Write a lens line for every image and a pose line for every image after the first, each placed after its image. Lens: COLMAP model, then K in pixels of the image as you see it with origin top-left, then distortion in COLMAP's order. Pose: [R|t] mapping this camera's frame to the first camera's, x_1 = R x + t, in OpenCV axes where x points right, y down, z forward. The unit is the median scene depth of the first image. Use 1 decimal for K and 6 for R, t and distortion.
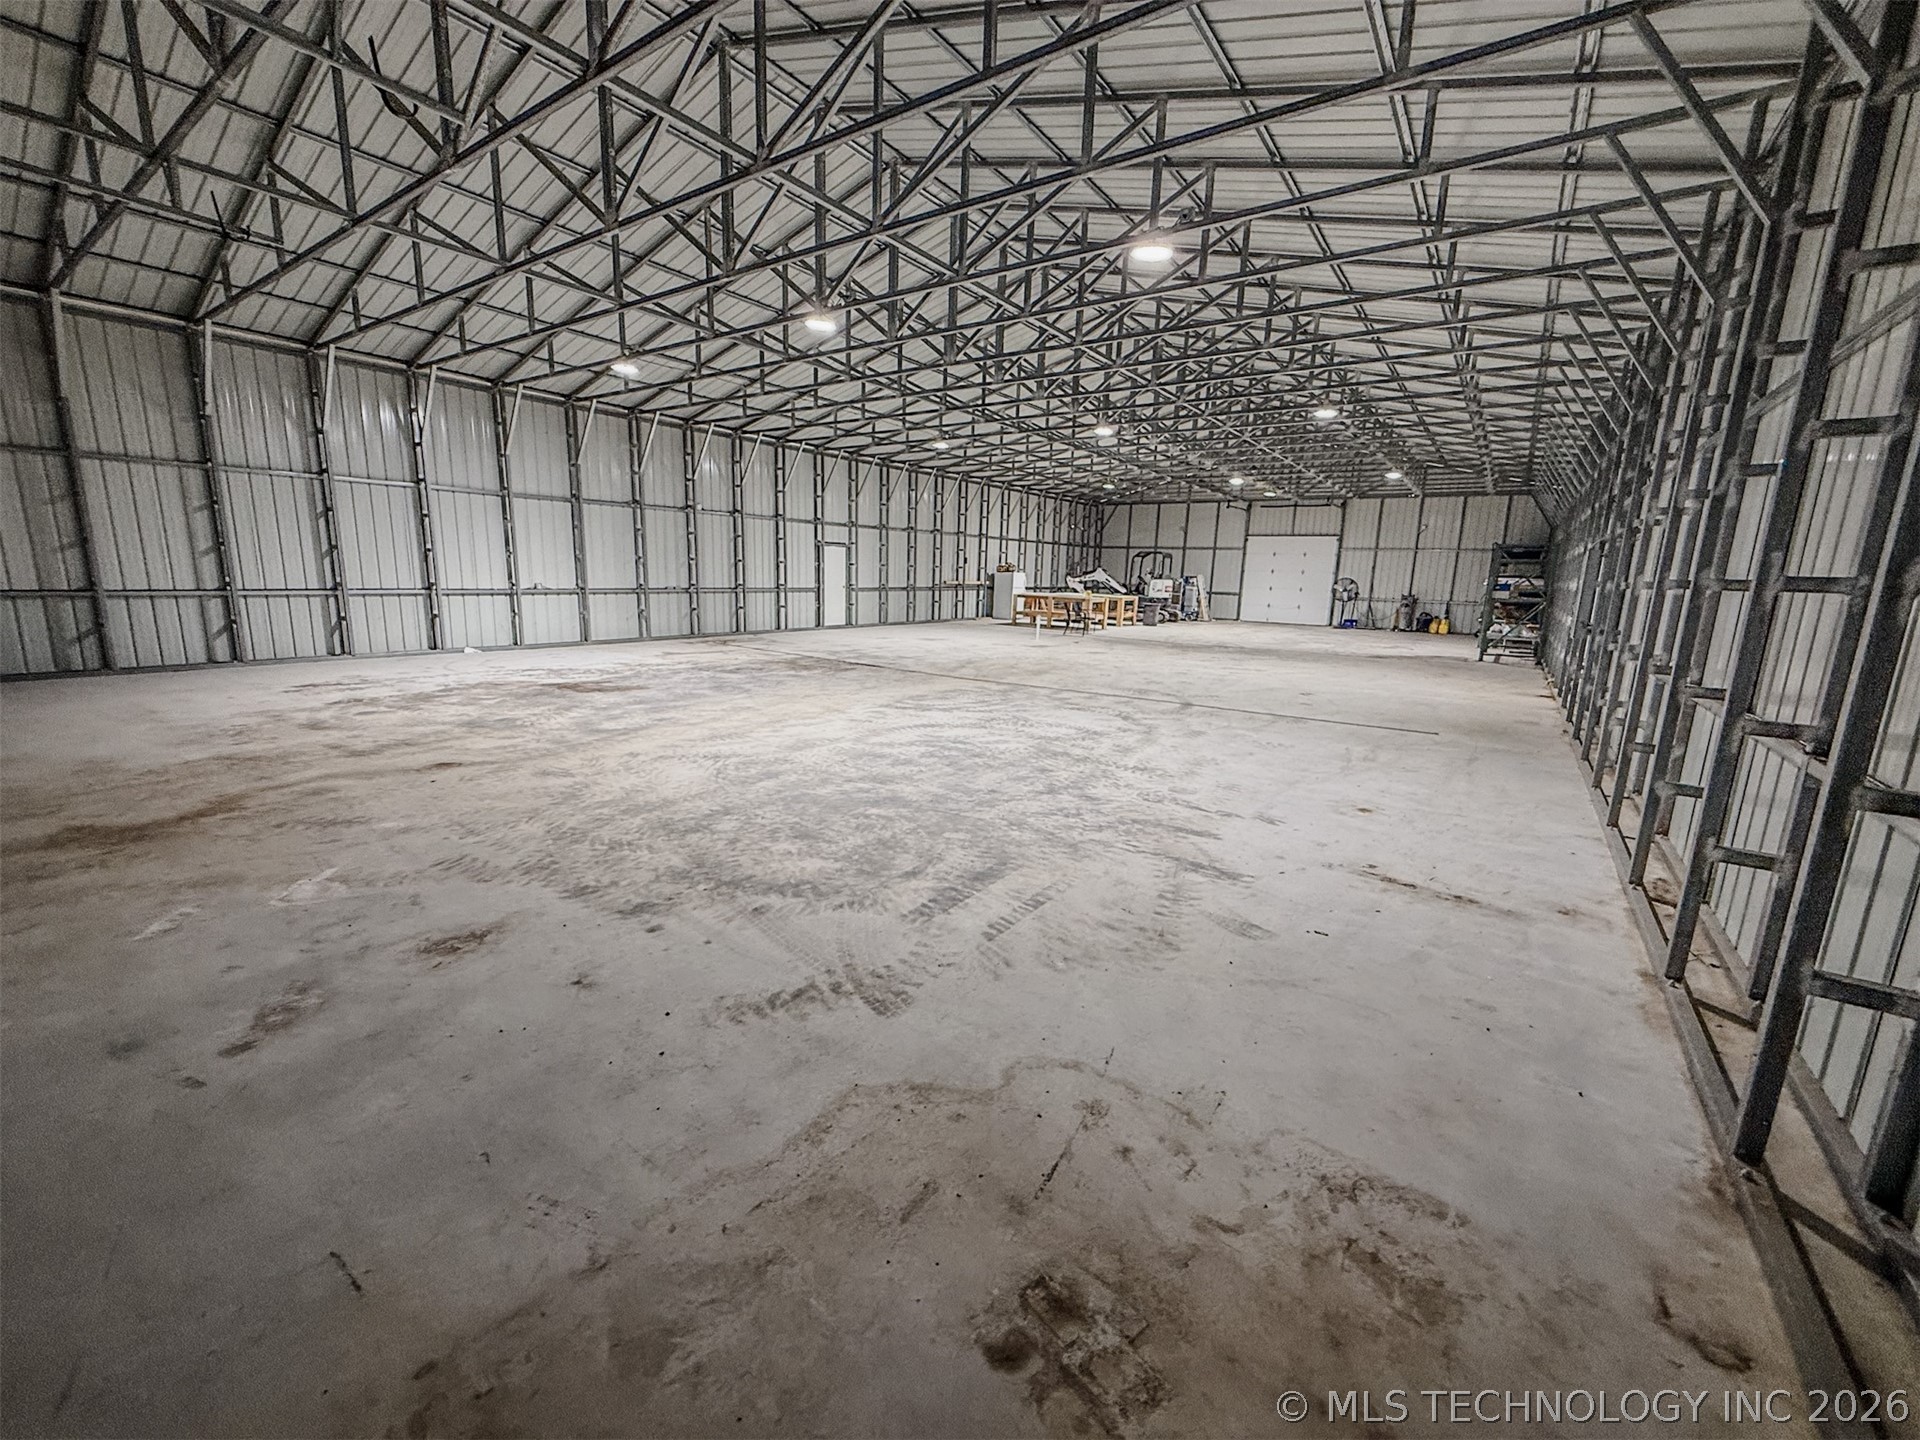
lens RADIAL K [[781.1, 0, 945.7], [0, 781.1, 710.1], [0, 0, 1]] dist [0.006020, -0.000869]
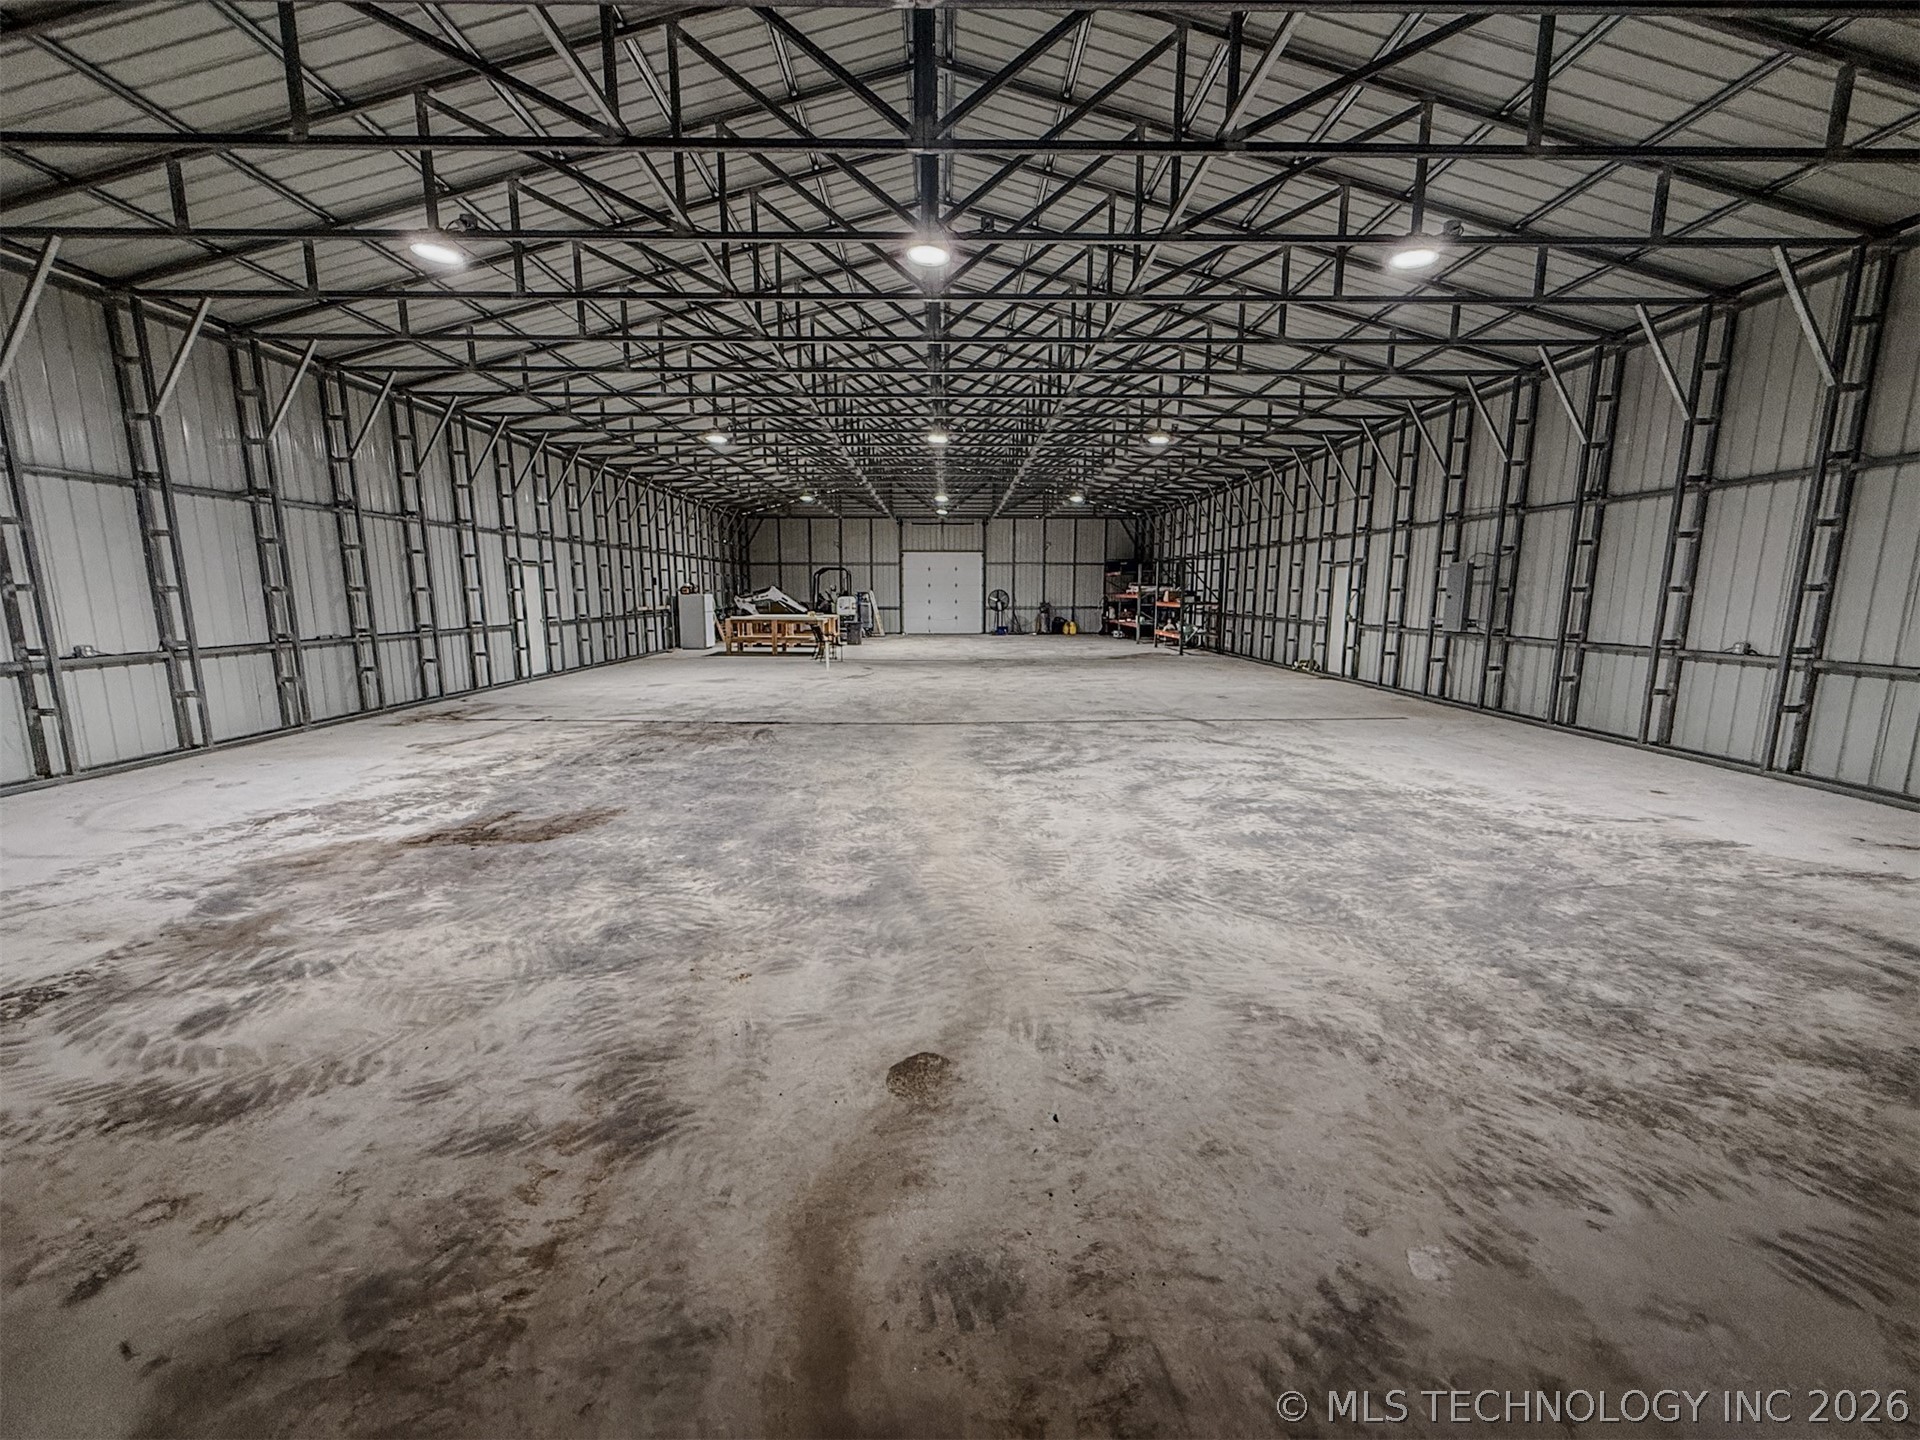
lens RADIAL K [[781.1, 0, 968.1], [0, 781.1, 720.3], [0, 0, 1]] dist [0.006020, -0.000869]
pose [[0.796035, -0.127358, 0.591700, -0.204521], [0.131610, 0.990642, 0.036167, -0.031303], [-0.590769, 0.049084, 0.805347, 0.141053]]
